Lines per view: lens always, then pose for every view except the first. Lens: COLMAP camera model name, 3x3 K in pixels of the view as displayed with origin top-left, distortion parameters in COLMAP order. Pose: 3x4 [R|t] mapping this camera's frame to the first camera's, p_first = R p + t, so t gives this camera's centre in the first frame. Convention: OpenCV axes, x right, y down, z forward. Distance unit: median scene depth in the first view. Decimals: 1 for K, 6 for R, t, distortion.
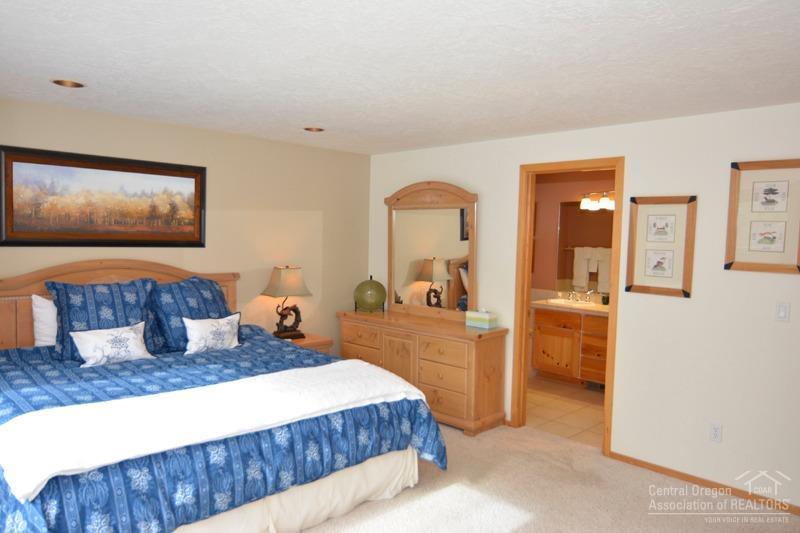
lens RADIAL K [[564.0, 0, 400.0], [0, 564.0, 266.5], [0, 0, 1]] dist [0.006242, -0.002699]
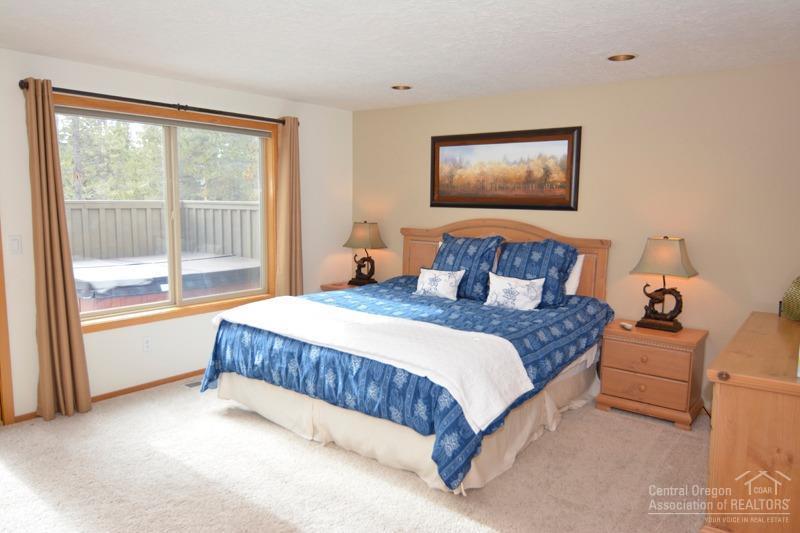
lens RADIAL K [[564.0, 0, 400.0], [0, 564.0, 266.5], [0, 0, 1]] dist [0.006242, -0.002699]
pose [[0.122378, 0.094353, -0.987988, 0.663539], [-0.067986, 0.993929, 0.086499, -0.002788], [0.990152, 0.056584, 0.128050, 0.672413]]
